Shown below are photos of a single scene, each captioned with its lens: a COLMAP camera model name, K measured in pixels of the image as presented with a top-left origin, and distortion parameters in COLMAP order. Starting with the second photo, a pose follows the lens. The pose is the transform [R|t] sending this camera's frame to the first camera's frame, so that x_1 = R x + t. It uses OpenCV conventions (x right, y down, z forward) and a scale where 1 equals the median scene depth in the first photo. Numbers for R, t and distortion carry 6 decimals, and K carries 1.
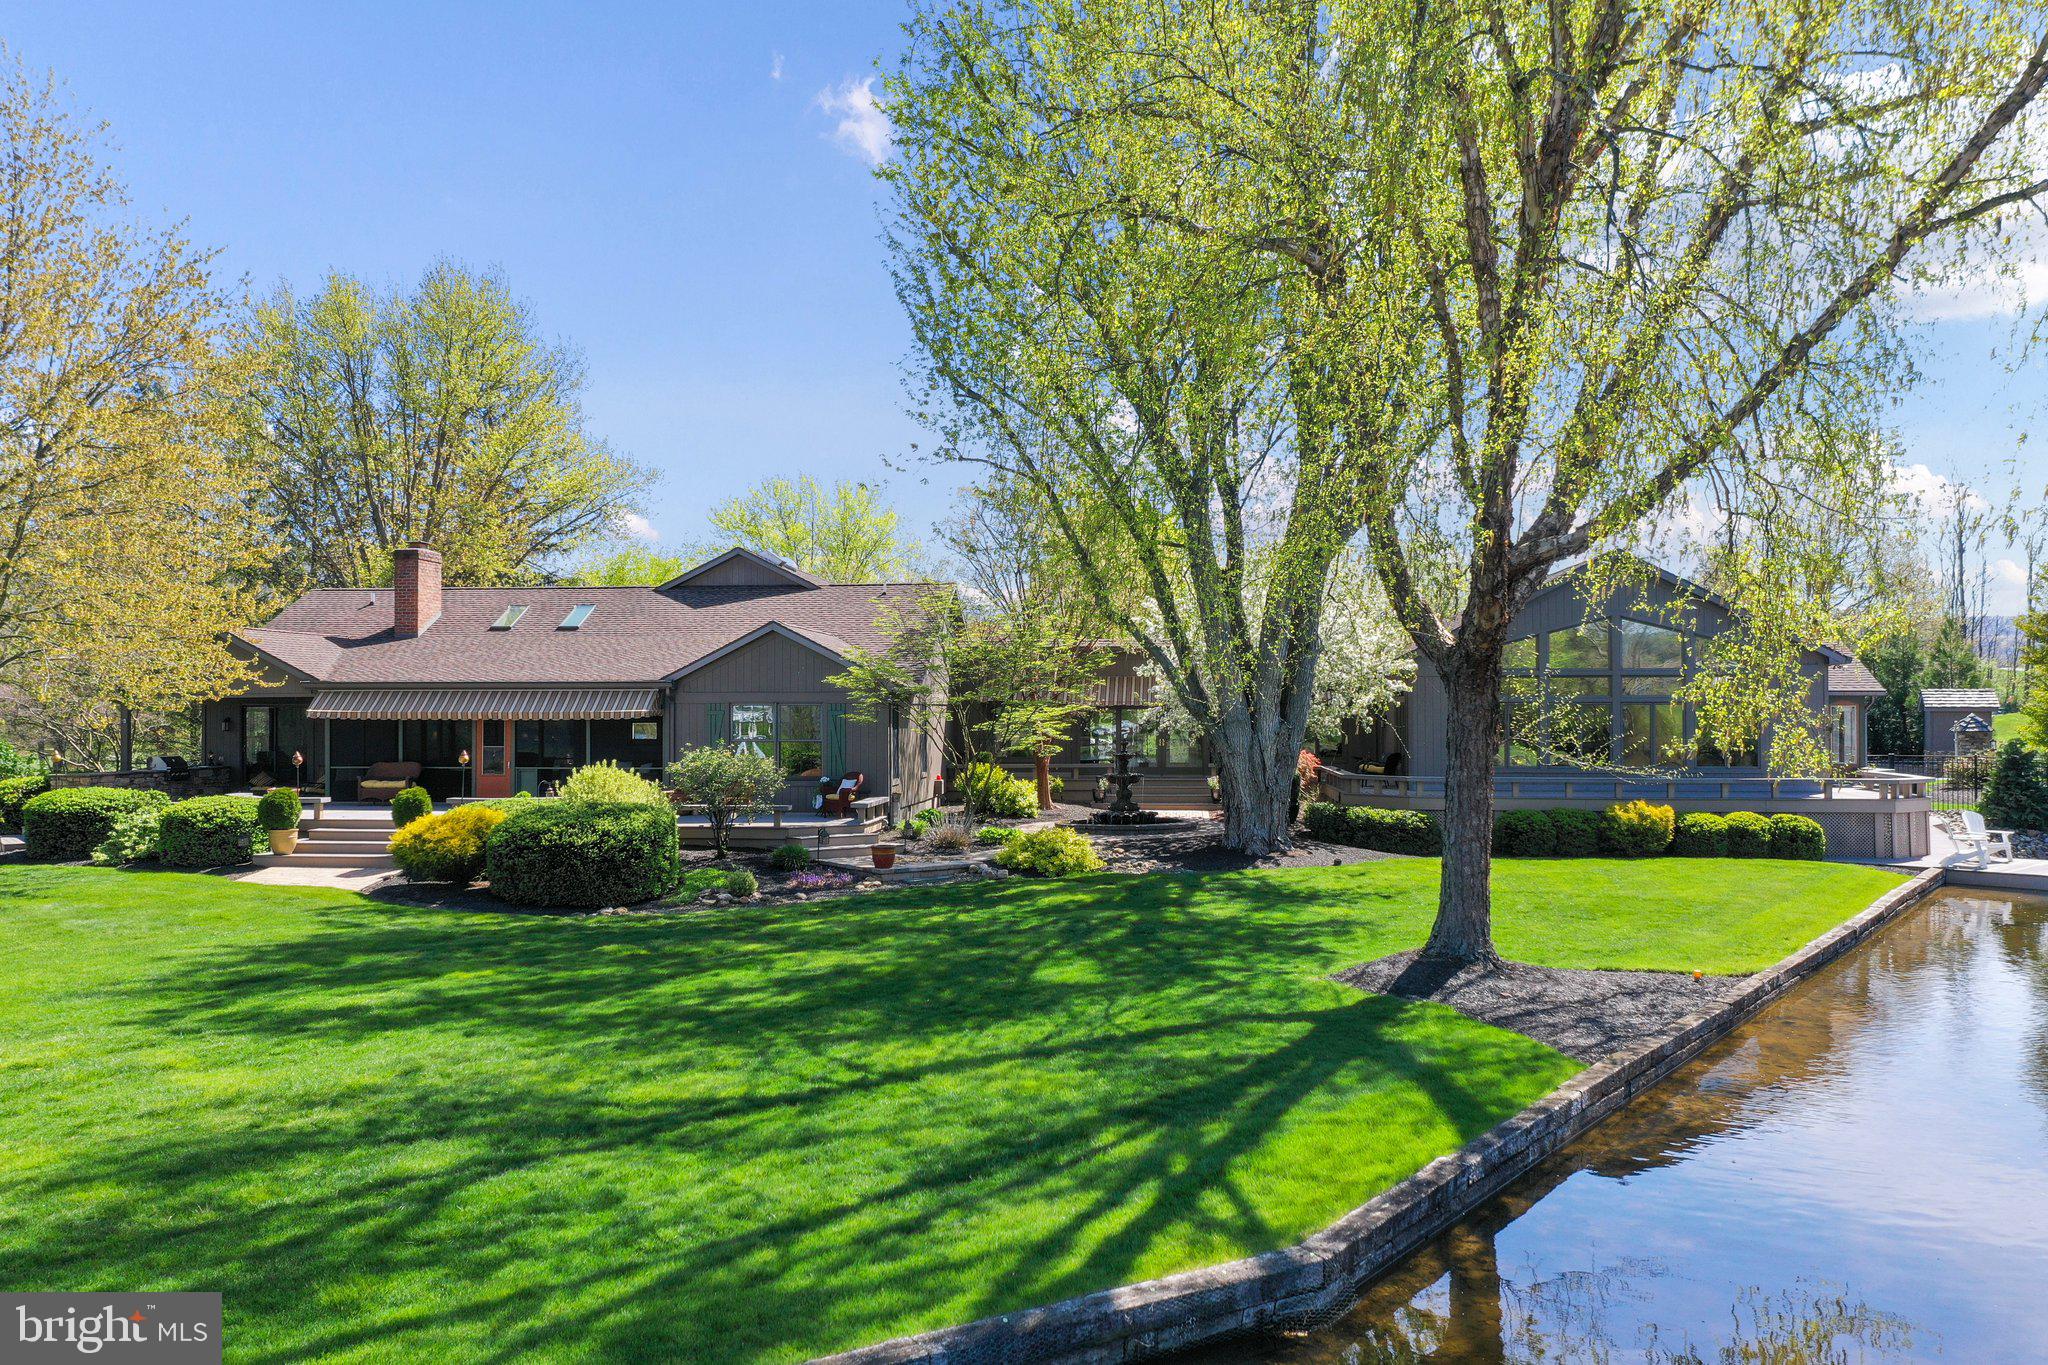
lens RADIAL K [[1624.1, 0, 1024.0], [0, 1624.1, 682.5], [0, 0, 1]] dist [-0.016625, 0.004195]
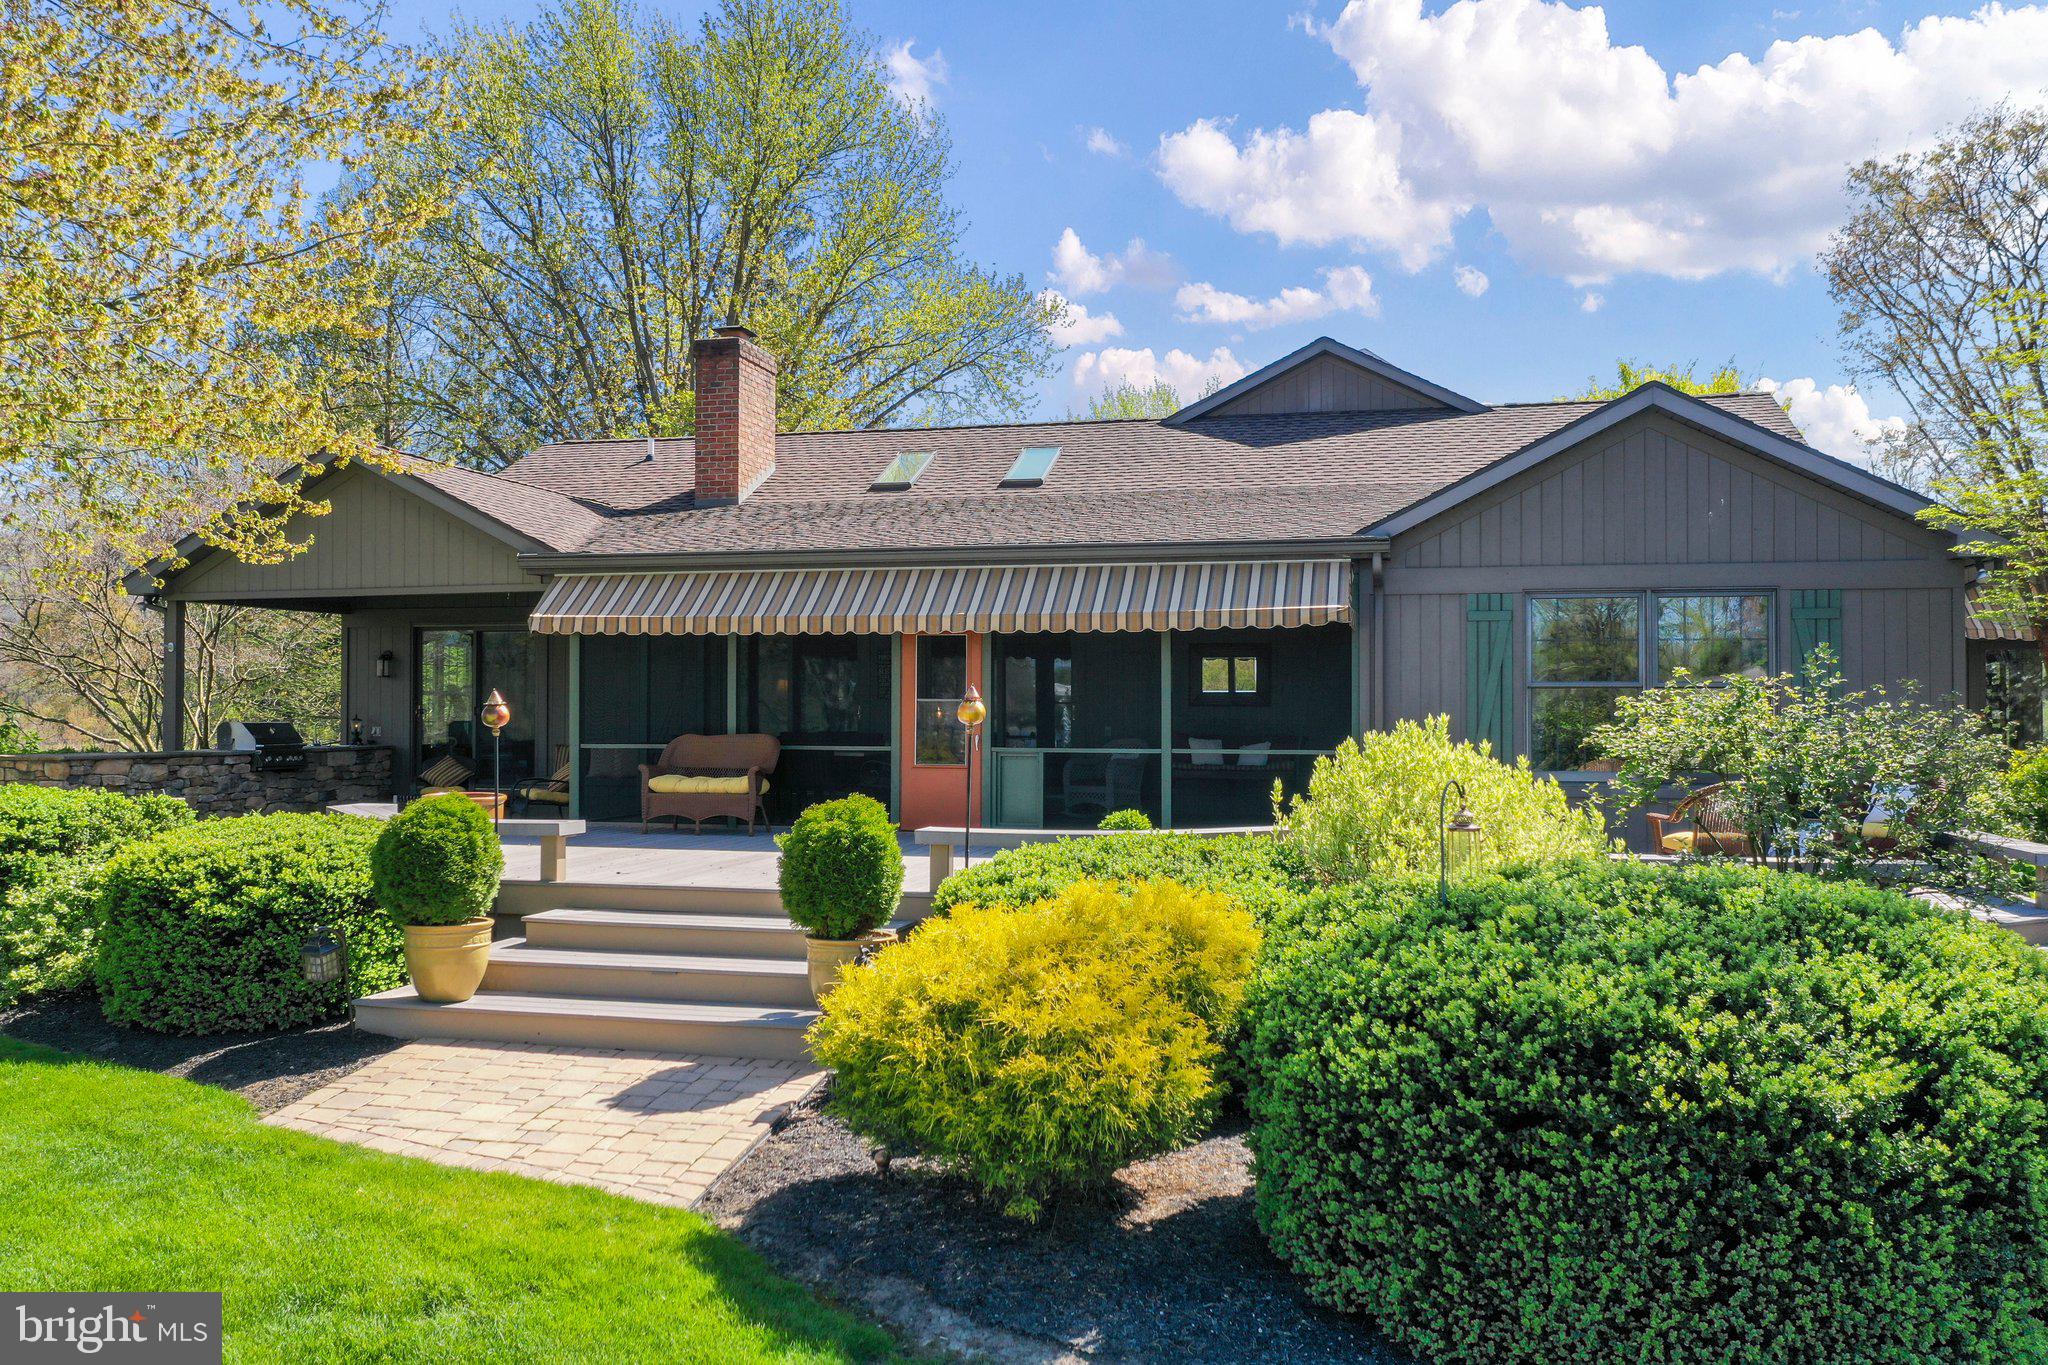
lens RADIAL K [[1642.1, 0, 1024.0], [0, 1642.1, 682.5], [0, 0, 1]] dist [0.011608, 0.006075]
pose [[0.990721, 0.001670, -0.135902, -0.257726], [-0.001629, 0.999999, 0.000414, 0.036388], [0.135903, -0.000189, 0.990722, 0.595201]]
